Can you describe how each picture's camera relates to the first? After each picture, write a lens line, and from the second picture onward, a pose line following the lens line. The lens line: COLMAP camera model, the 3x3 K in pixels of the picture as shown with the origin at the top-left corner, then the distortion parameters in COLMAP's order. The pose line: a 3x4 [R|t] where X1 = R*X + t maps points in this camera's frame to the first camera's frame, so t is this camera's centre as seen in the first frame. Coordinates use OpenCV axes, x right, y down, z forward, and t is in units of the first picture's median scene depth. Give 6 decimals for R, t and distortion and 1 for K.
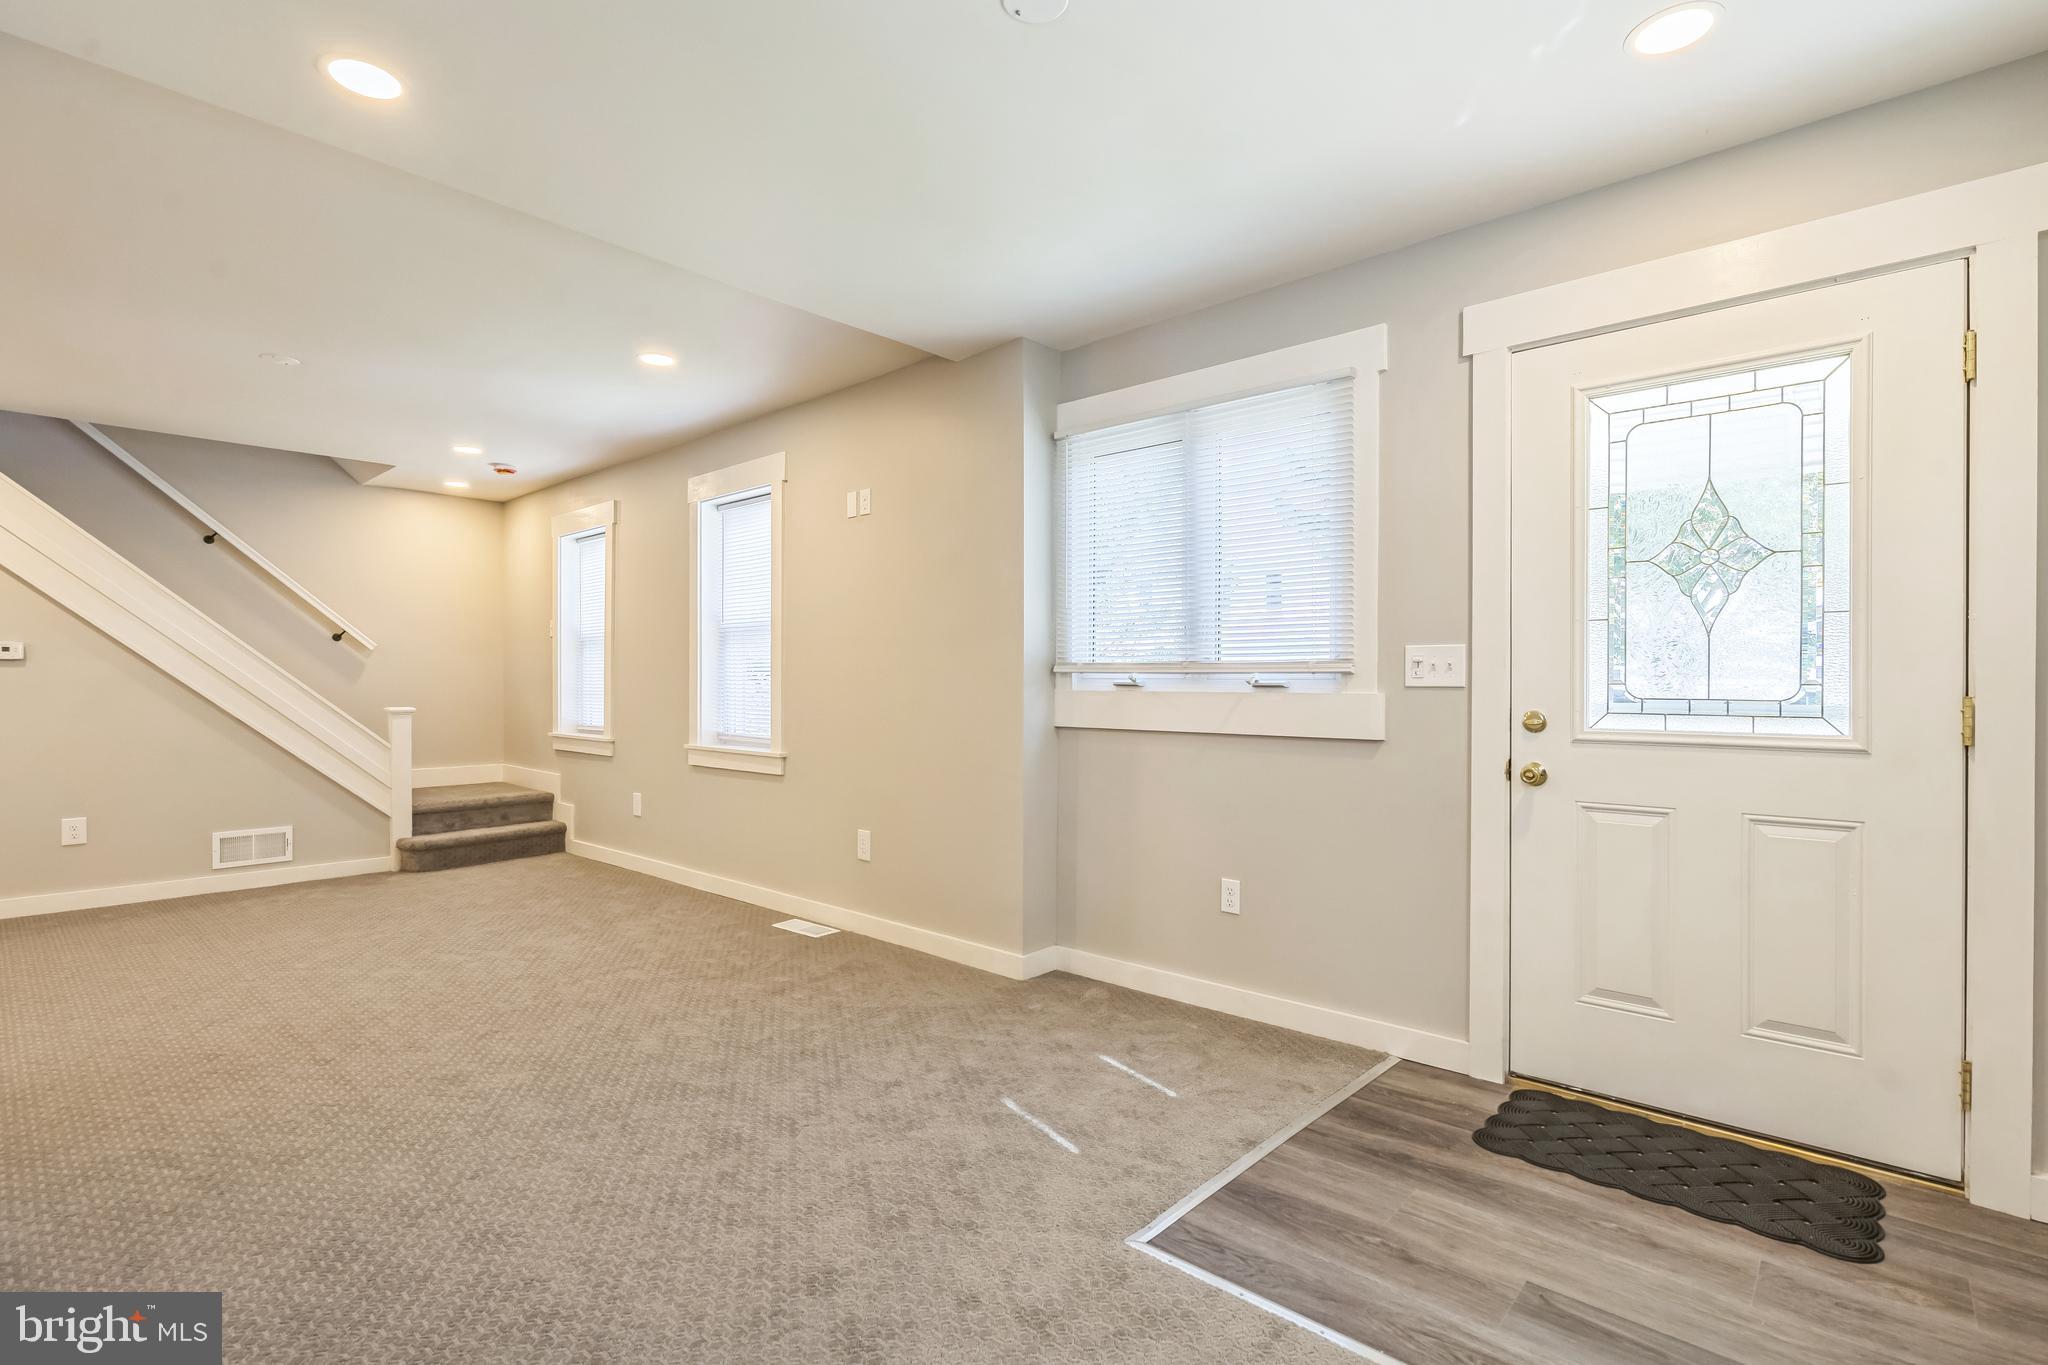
lens RADIAL K [[956.7, 0, 1024.0], [0, 956.7, 682.5], [0, 0, 1]] dist [-0.001056, 0.000368]
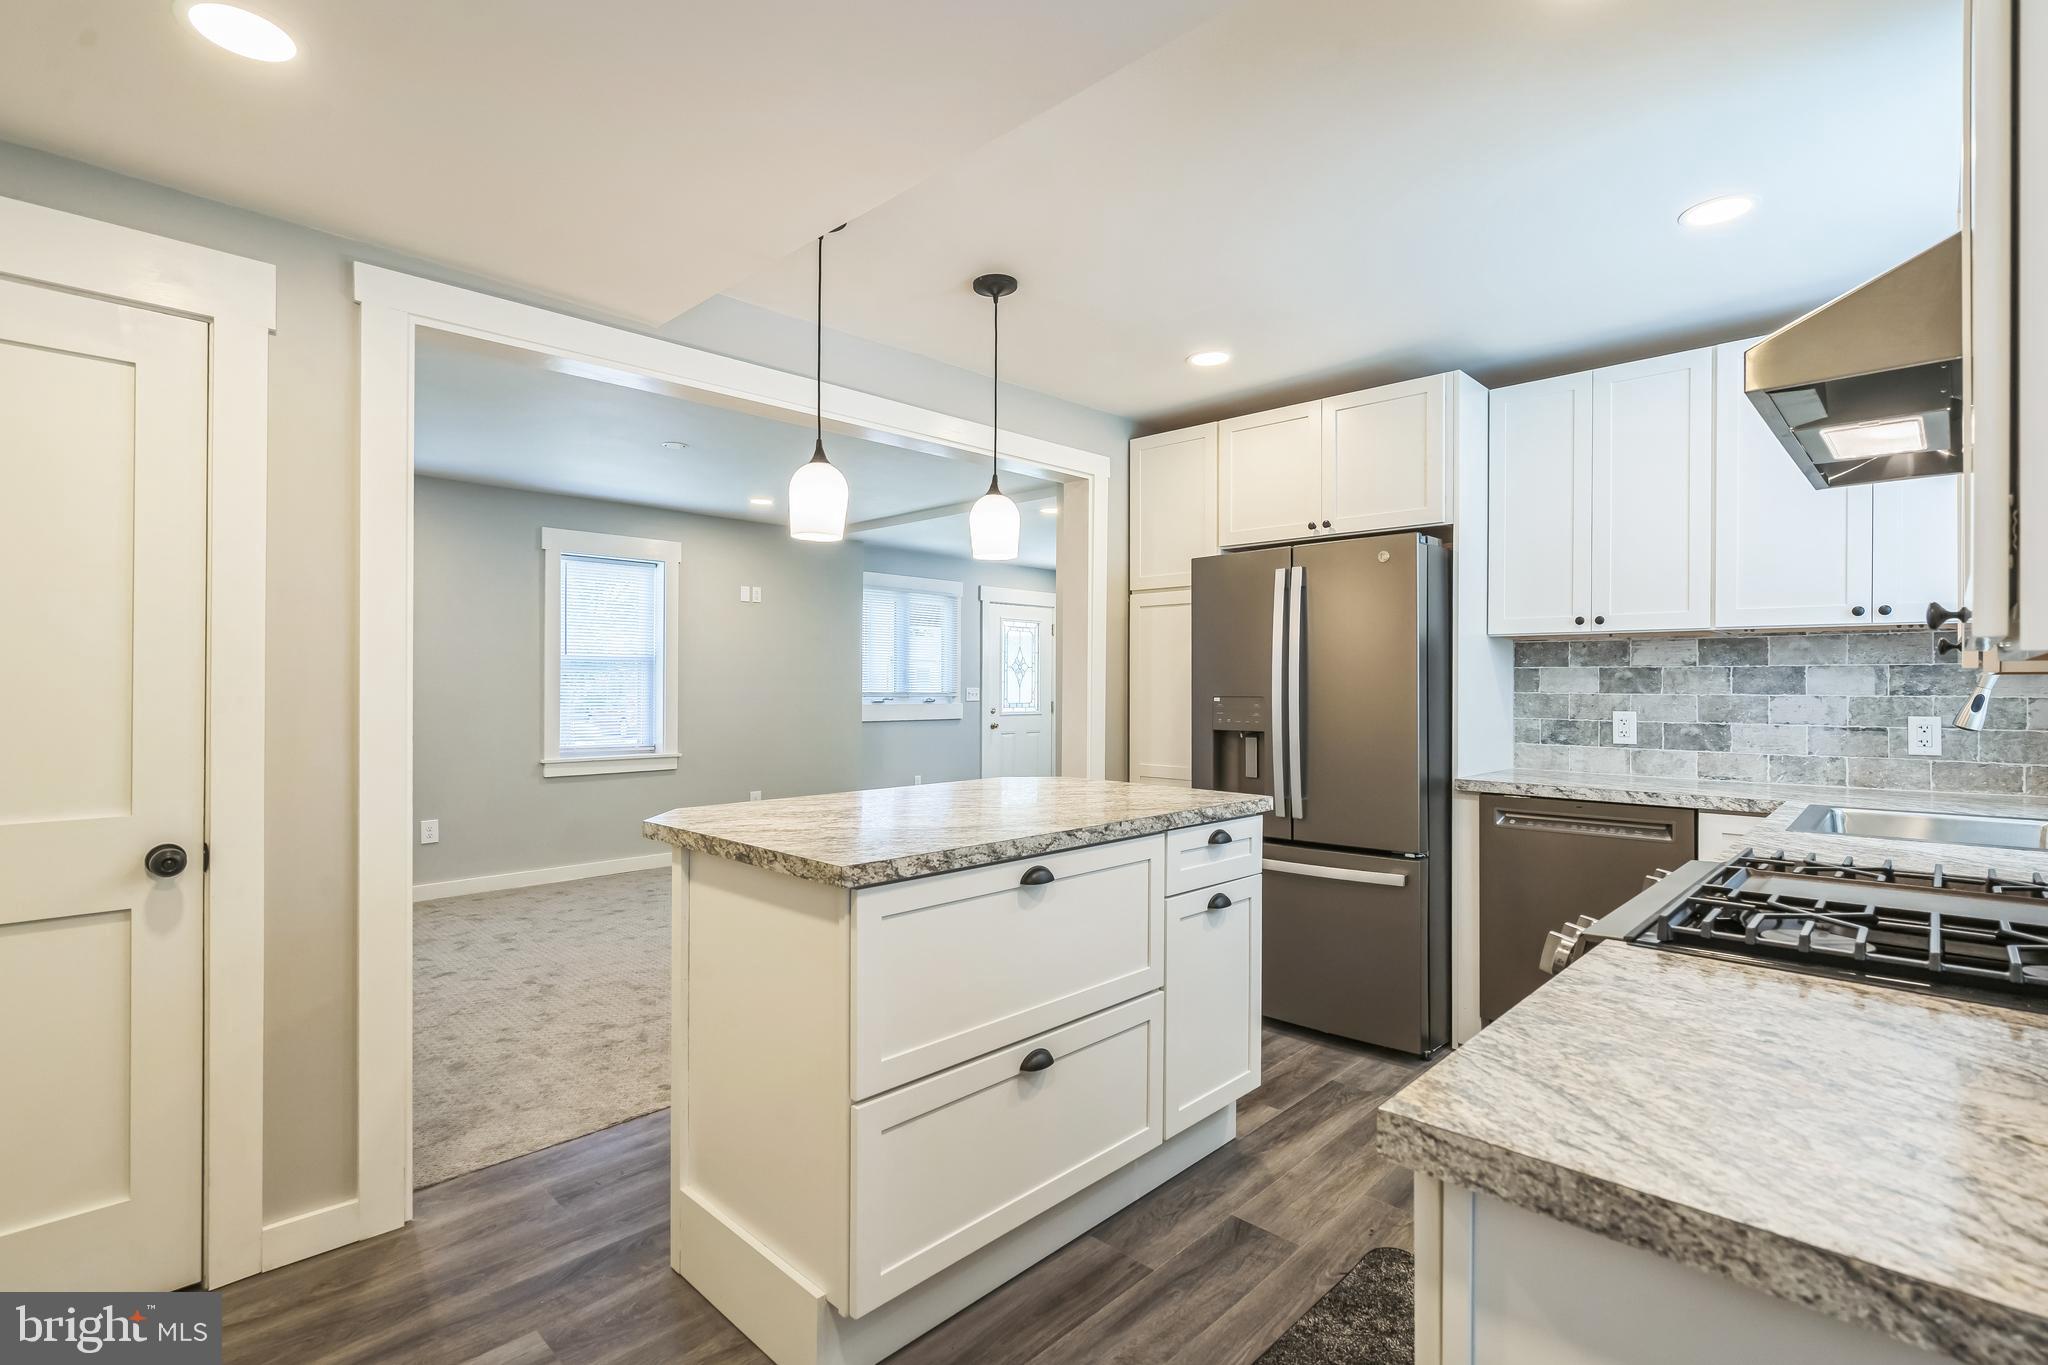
lens RADIAL K [[956.7, 0, 1024.0], [0, 956.7, 682.5], [0, 0, 1]] dist [-0.001056, 0.000368]
pose [[0.033419, 0.000340, 0.999441, -2.897893], [-0.005467, 0.999985, -0.000157, -0.060259], [-0.999426, -0.005459, 0.033420, 0.759316]]
